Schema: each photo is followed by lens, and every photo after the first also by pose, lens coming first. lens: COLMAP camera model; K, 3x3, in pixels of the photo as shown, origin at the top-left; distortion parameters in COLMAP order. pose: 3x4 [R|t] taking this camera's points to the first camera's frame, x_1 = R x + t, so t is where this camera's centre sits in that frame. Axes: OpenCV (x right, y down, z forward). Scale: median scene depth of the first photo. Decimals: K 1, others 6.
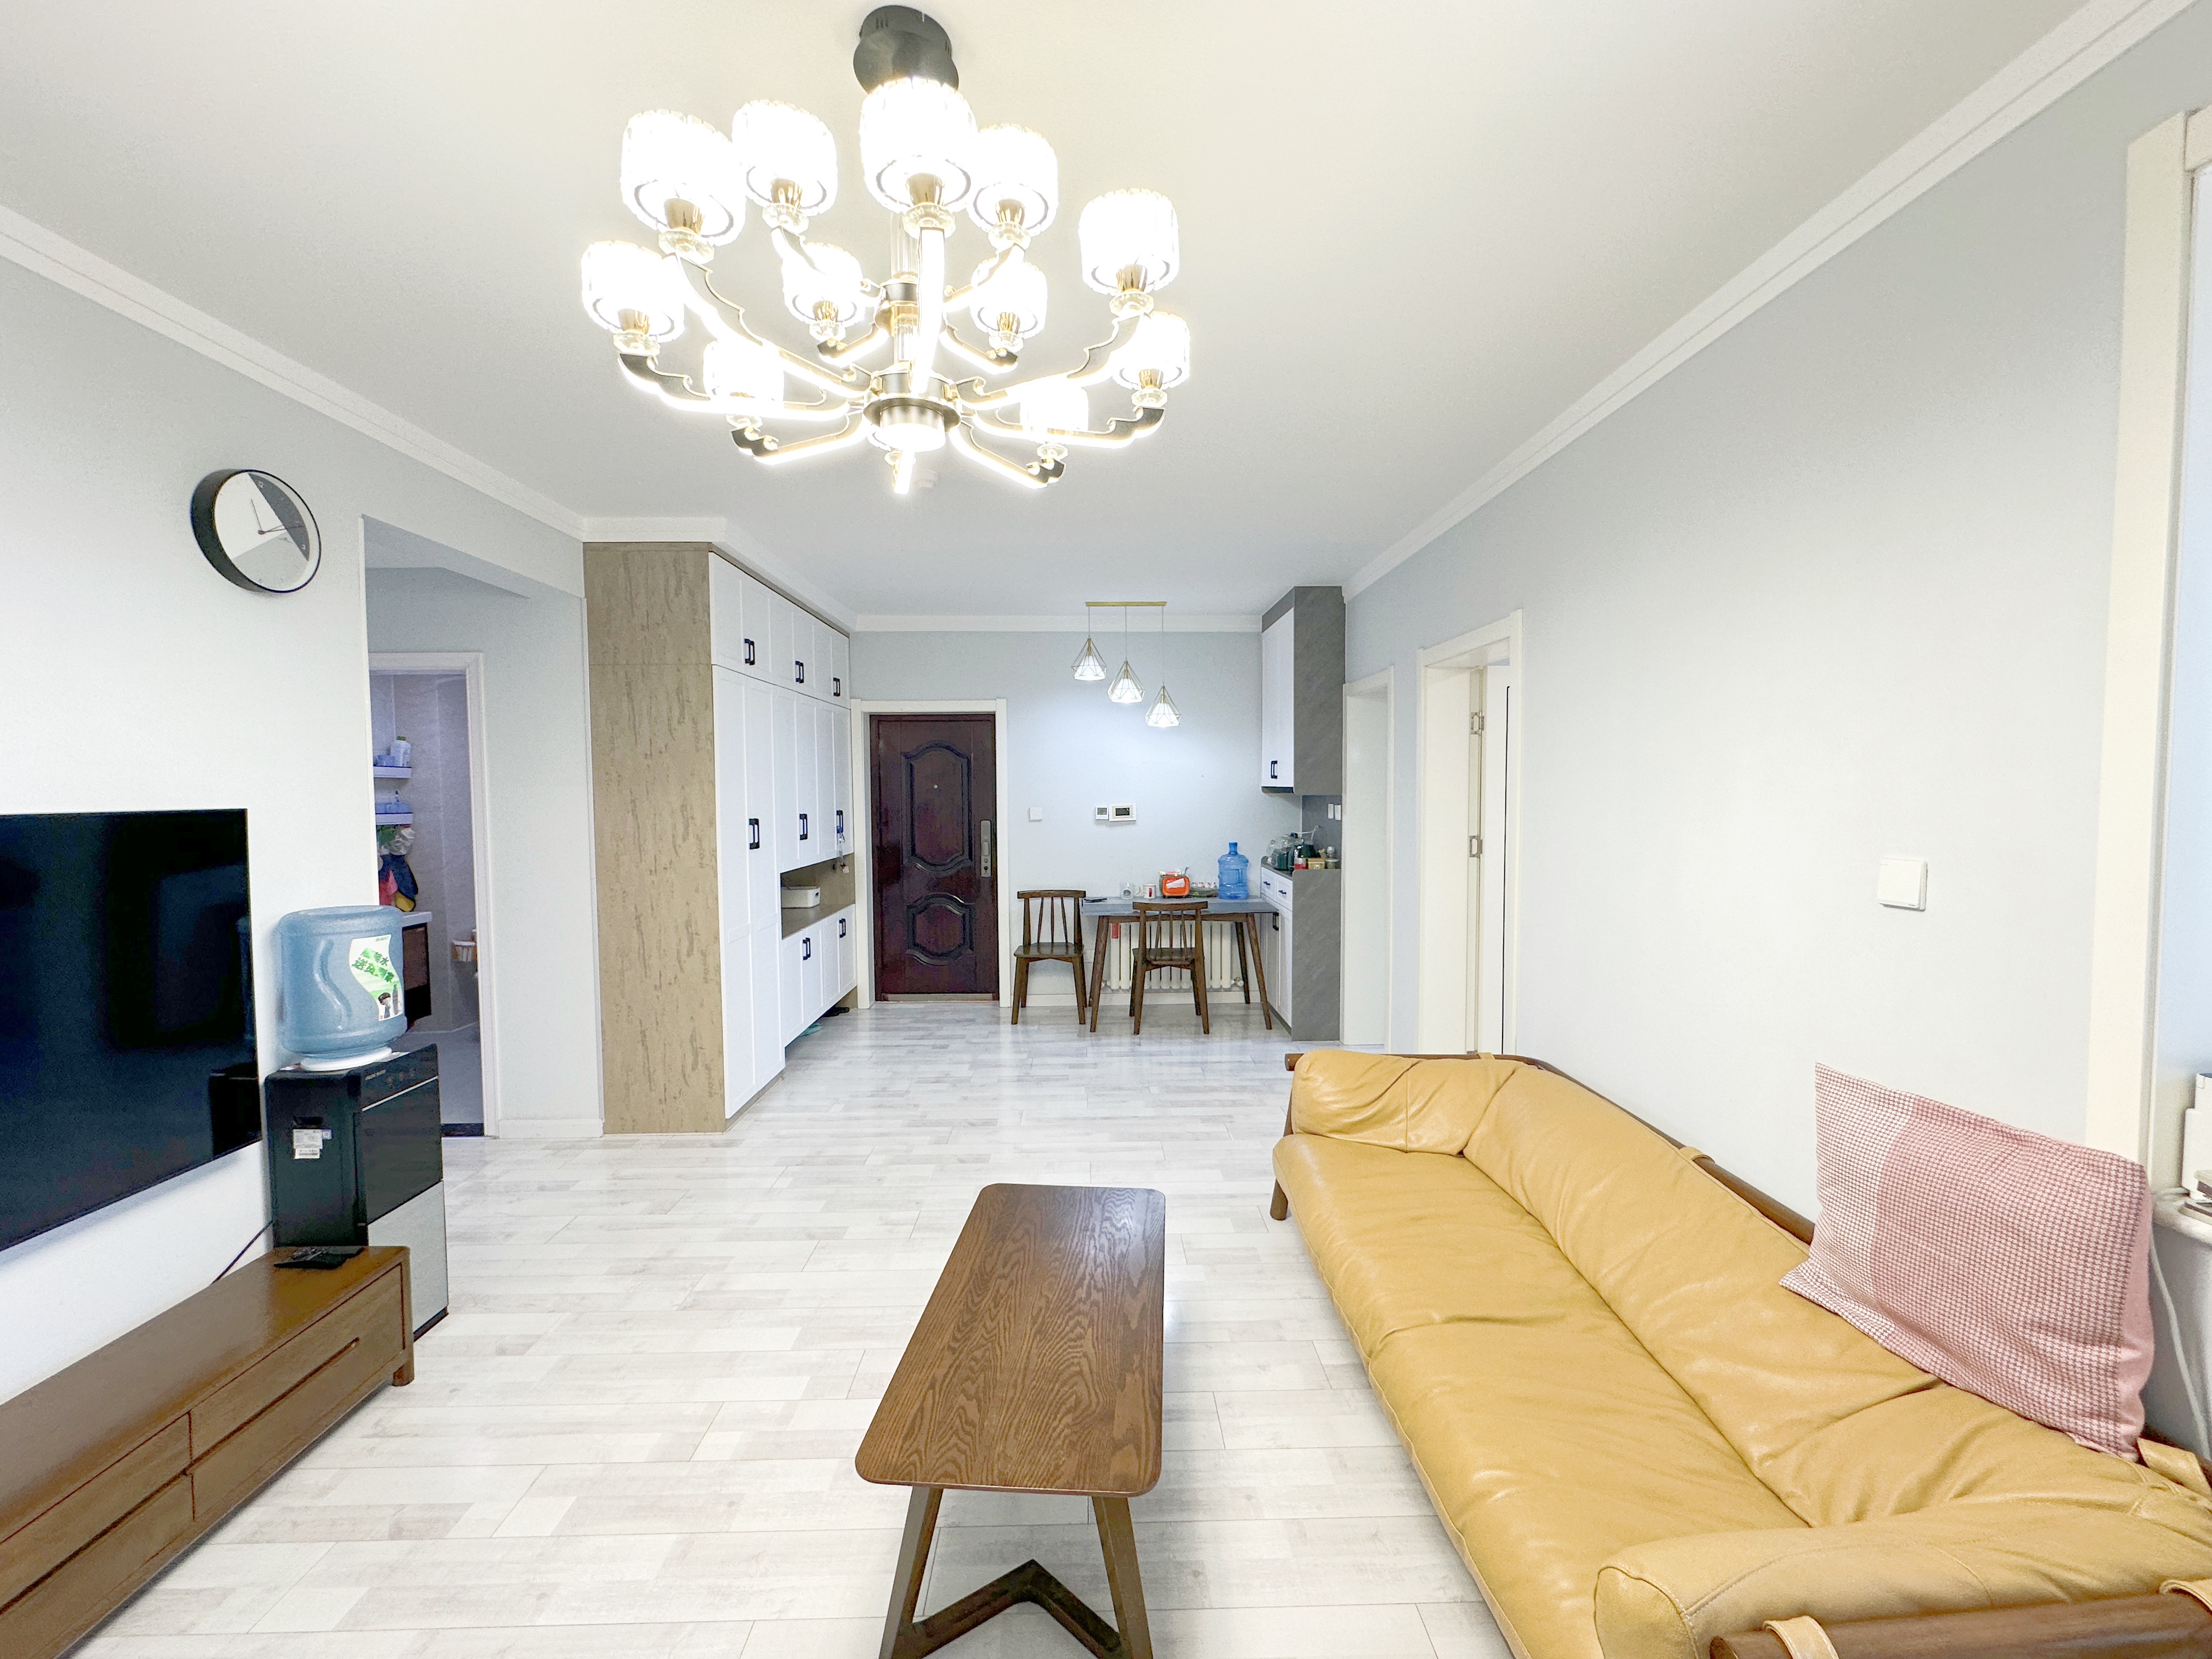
lens RADIAL K [[896.1, 0, 1101.9], [0, 896.1, 830.0], [0, 0, 1]] dist [-0.000783, -0.000055]
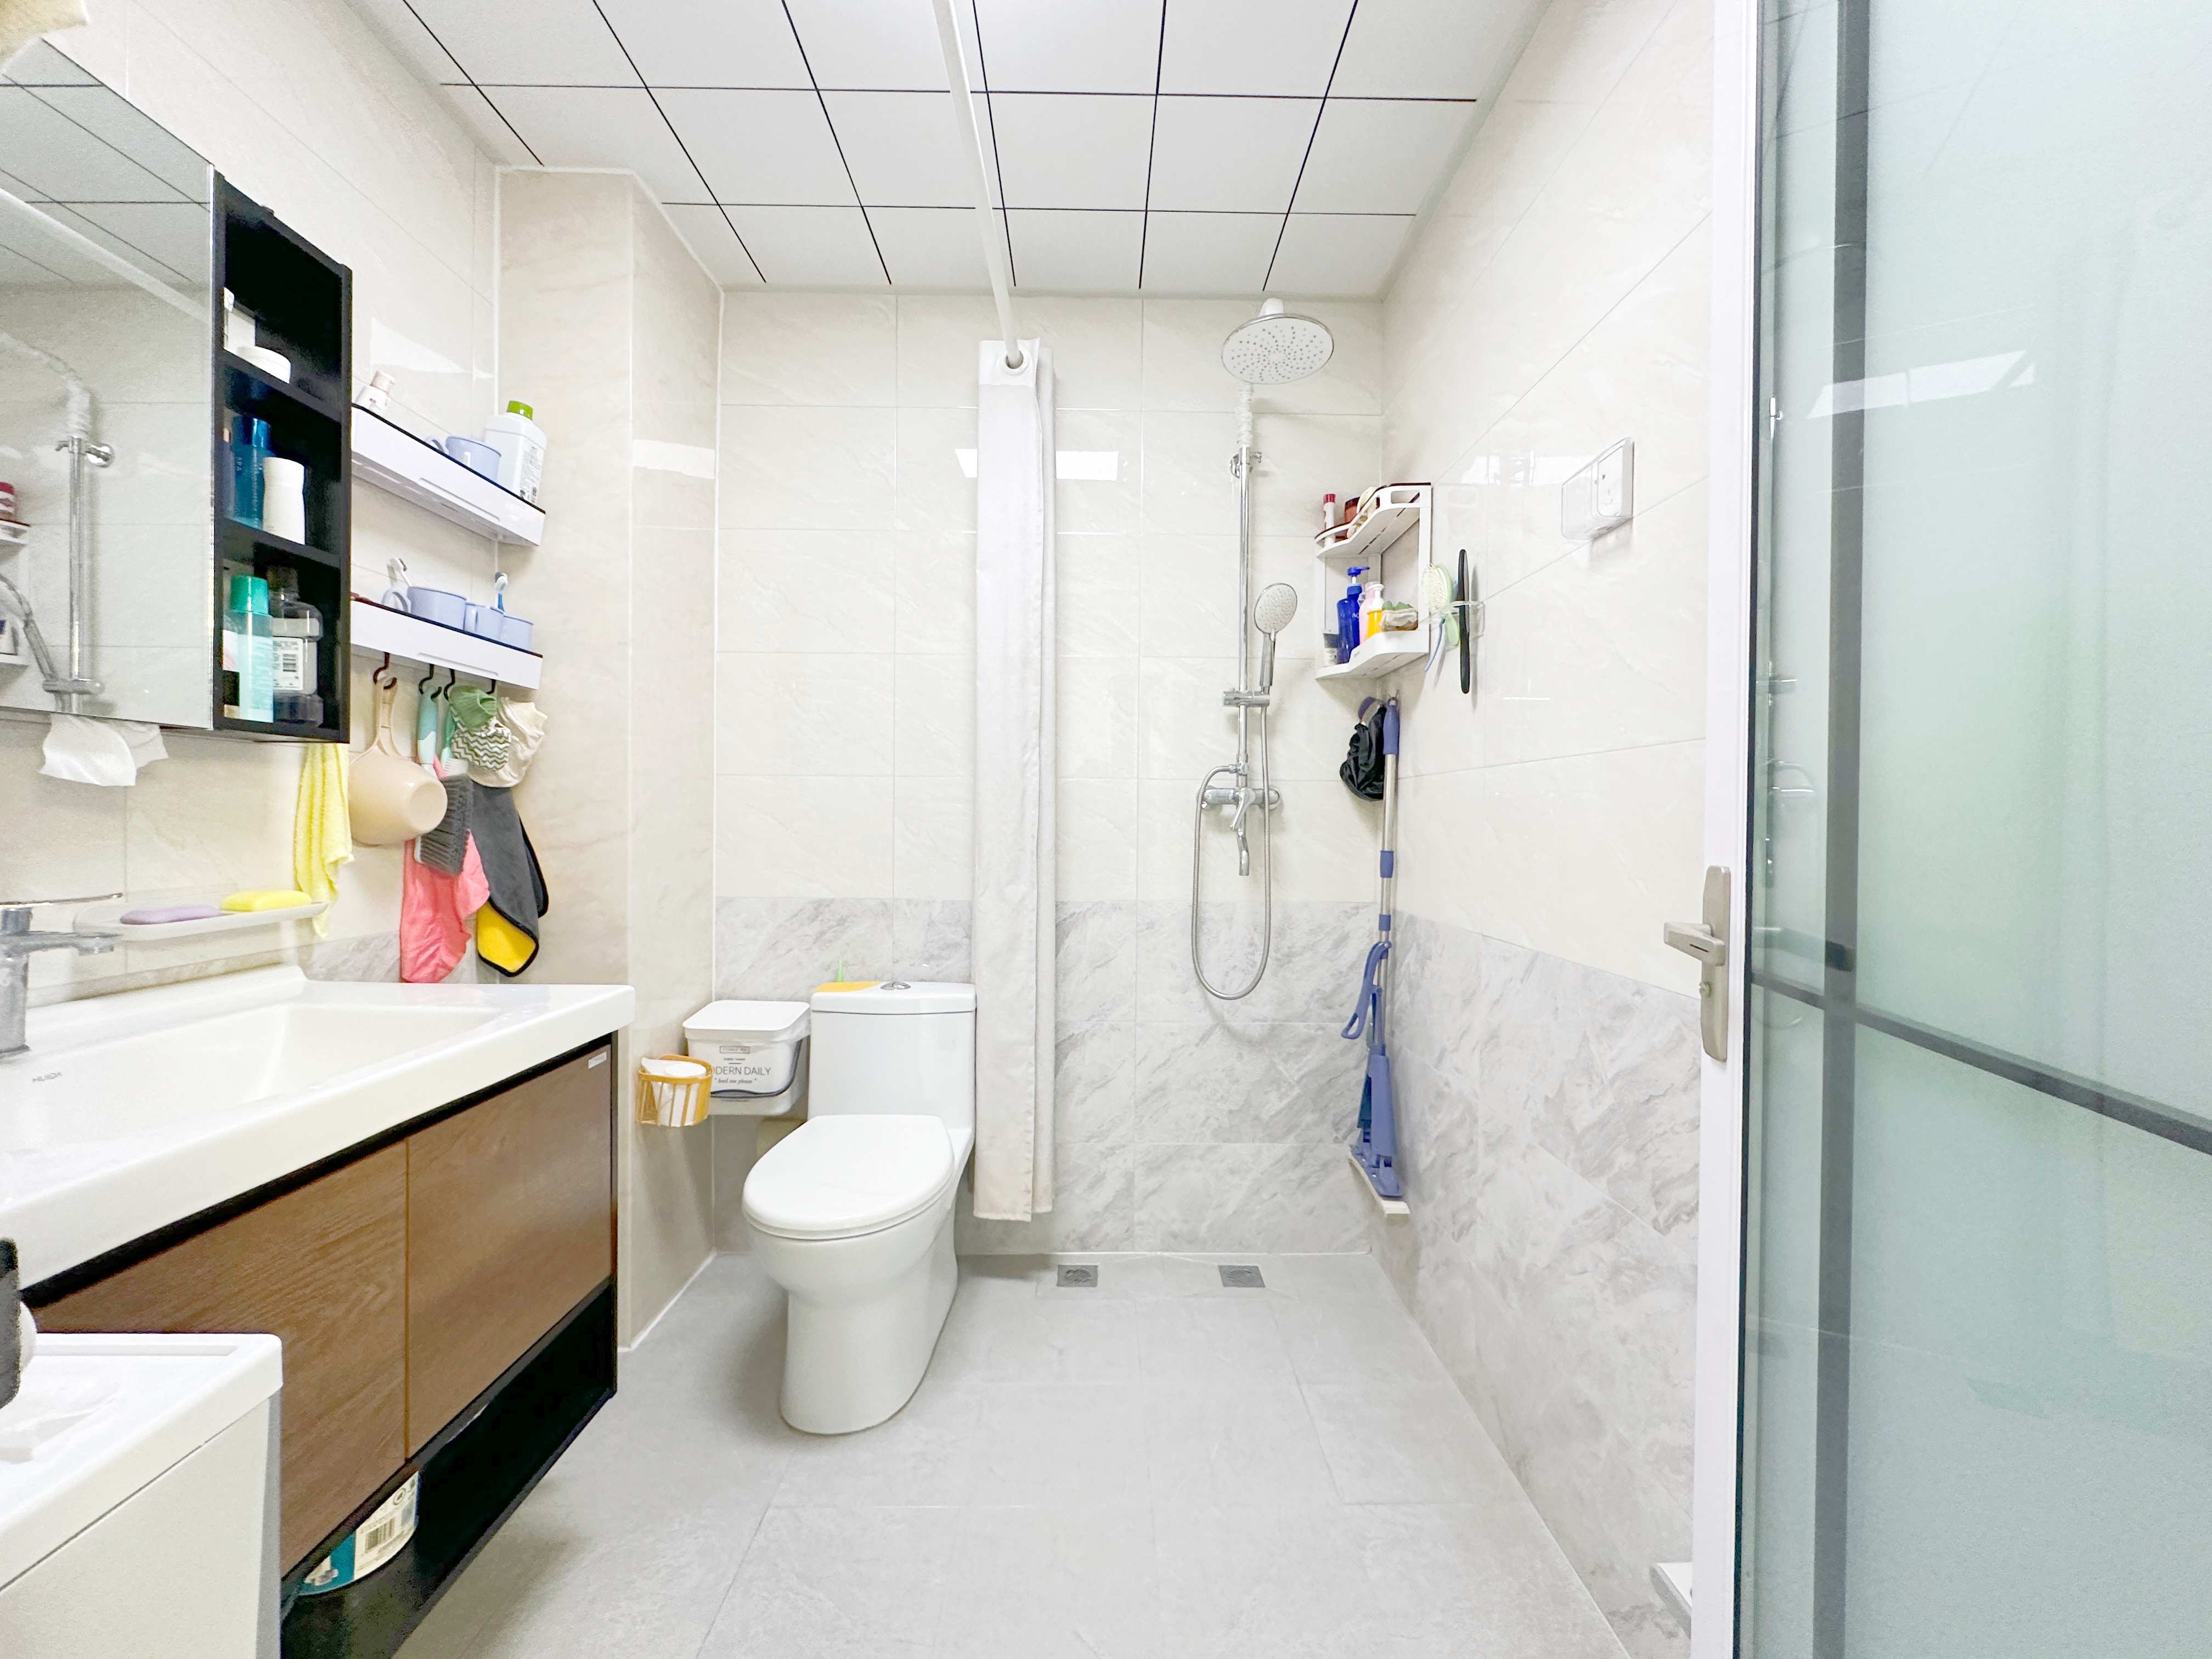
lens RADIAL K [[896.1, 0, 1101.9], [0, 896.1, 830.0], [0, 0, 1]] dist [-0.000783, -0.000055]
pose [[0.999784, 0.020593, 0.002720, -0.575933], [-0.020488, 0.999199, -0.034367, 0.048778], [-0.003425, 0.034304, 0.999406, 0.691276]]
